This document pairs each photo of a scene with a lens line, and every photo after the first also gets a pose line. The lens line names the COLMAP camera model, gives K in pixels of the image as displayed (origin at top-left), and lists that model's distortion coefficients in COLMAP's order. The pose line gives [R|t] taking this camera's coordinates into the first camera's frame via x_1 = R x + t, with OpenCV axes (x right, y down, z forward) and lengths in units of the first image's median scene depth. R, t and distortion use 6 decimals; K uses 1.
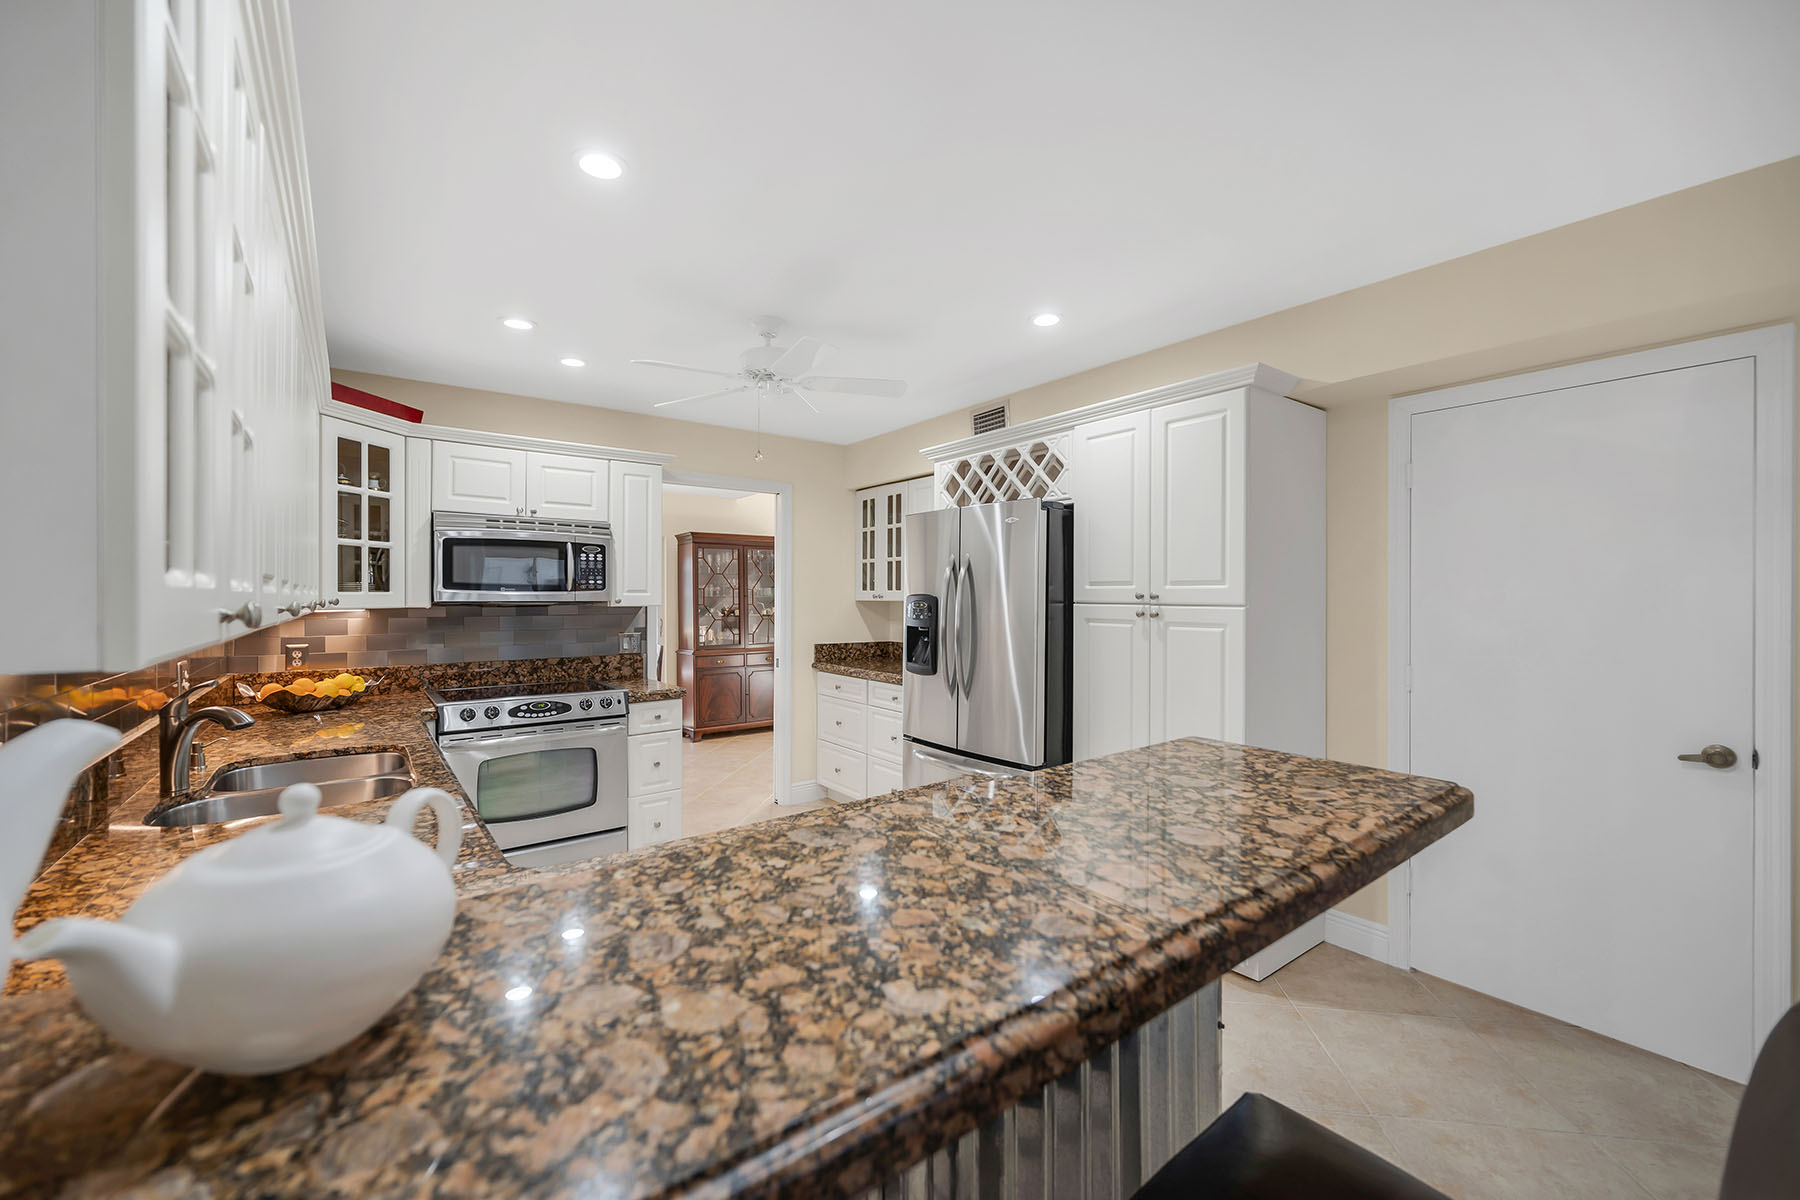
lens RADIAL K [[726.2, 0, 905.1], [0, 726.2, 597.0], [0, 0, 1]] dist [-0.001179, -0.000641]
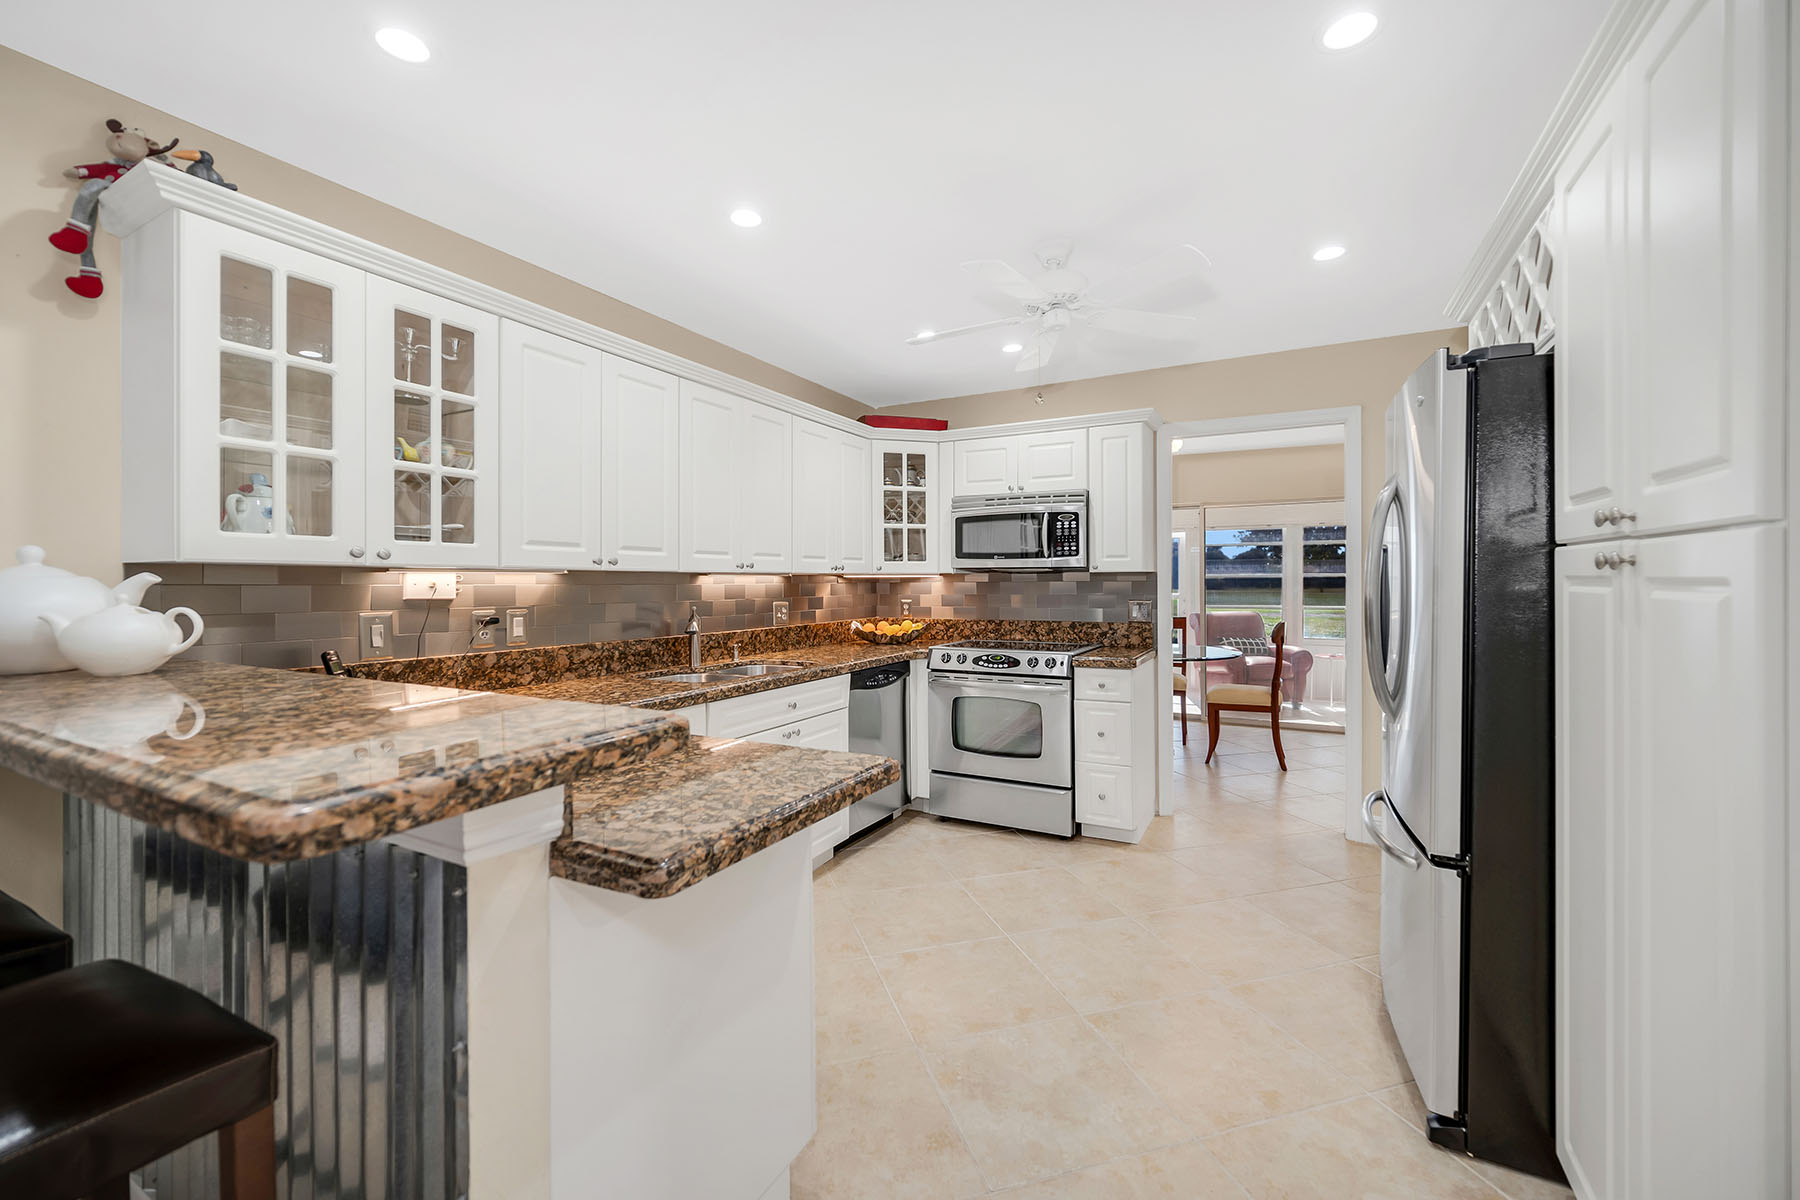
lens RADIAL K [[726.2, 0, 895.8], [0, 726.2, 587.6], [0, 0, 1]] dist [-0.001179, -0.000641]
pose [[0.405361, 0.005913, -0.914138, 0.472703], [0.002529, 0.999968, 0.007590, 0.030046], [0.914153, -0.005388, 0.405333, 0.391331]]
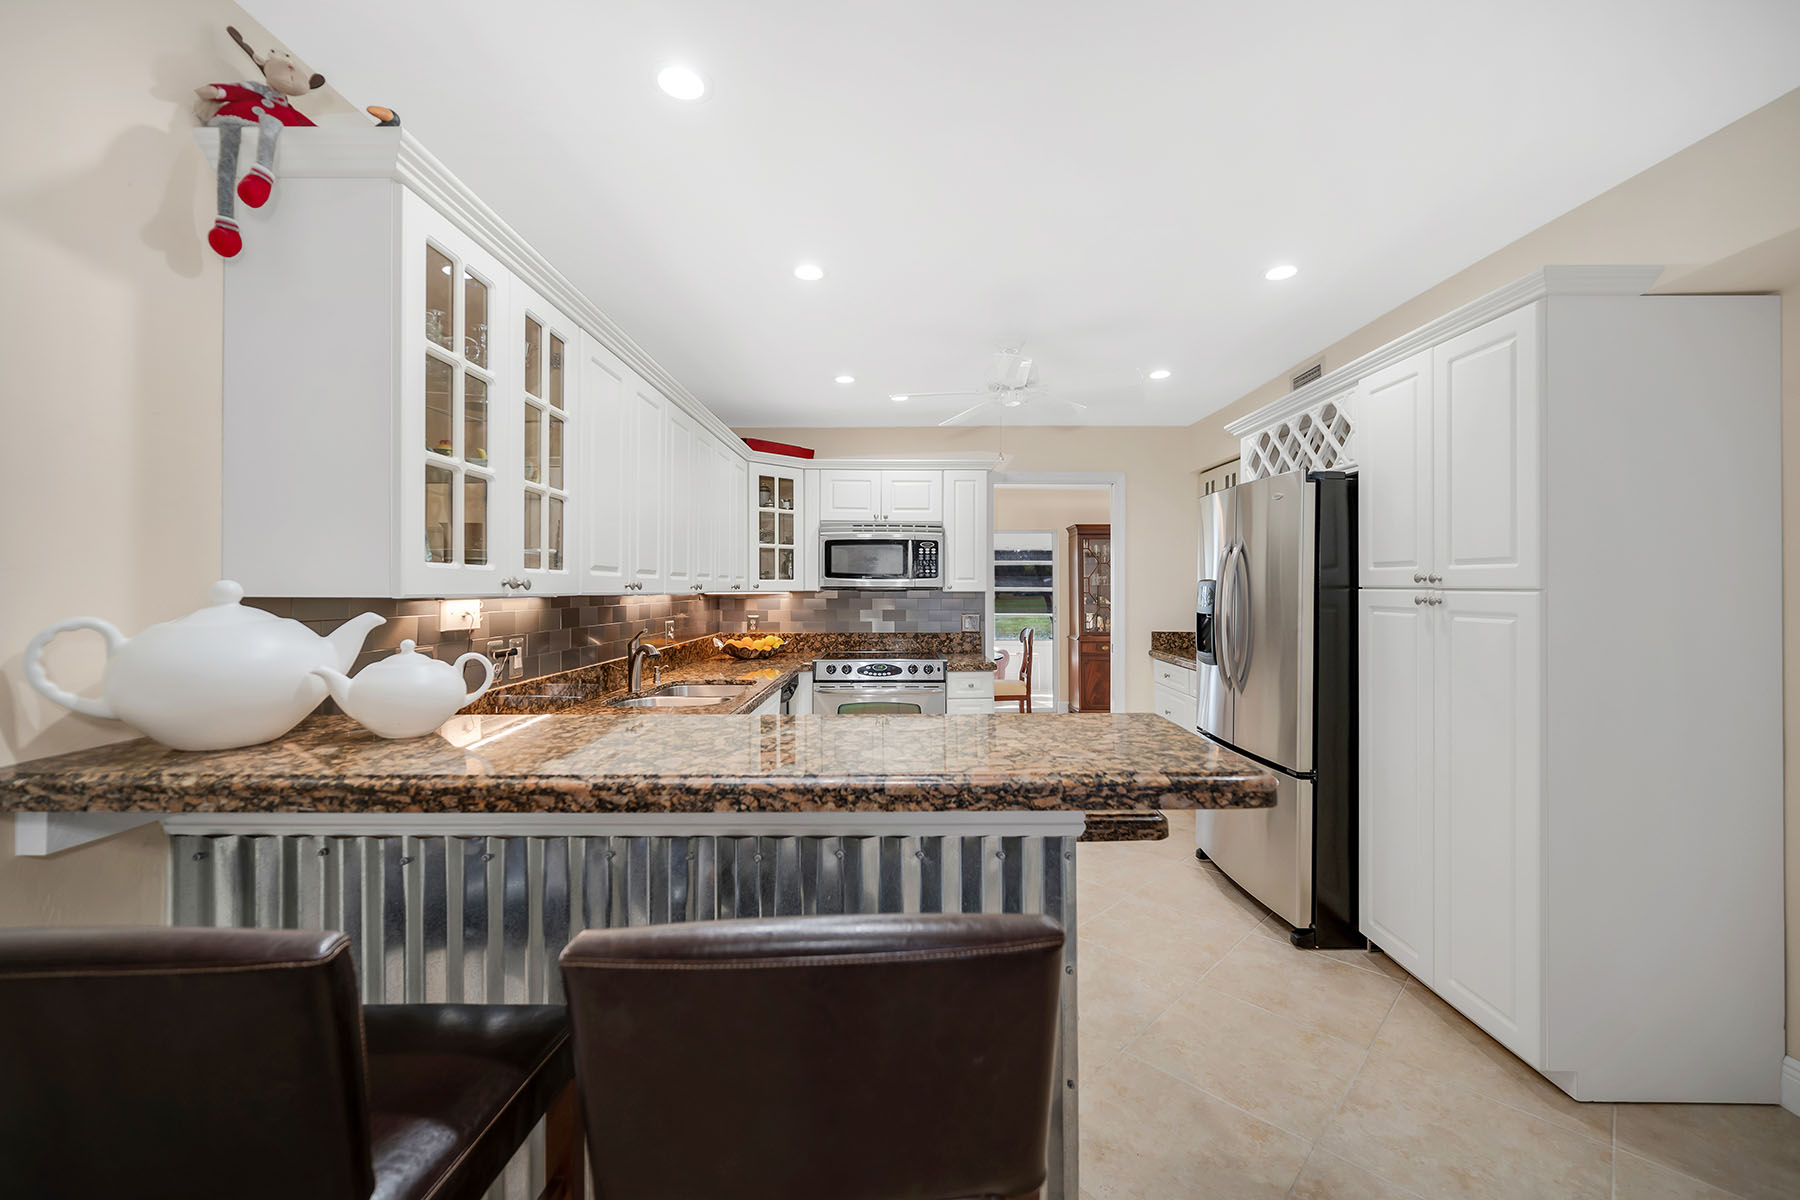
lens RADIAL K [[726.2, 0, 900.4], [0, 726.2, 589.7], [0, 0, 1]] dist [-0.001179, -0.000641]
pose [[0.793490, 0.002234, -0.608580, 0.310661], [-0.001177, 0.999997, 0.002137, 0.009012], [0.608583, -0.000979, 0.793490, -0.002205]]
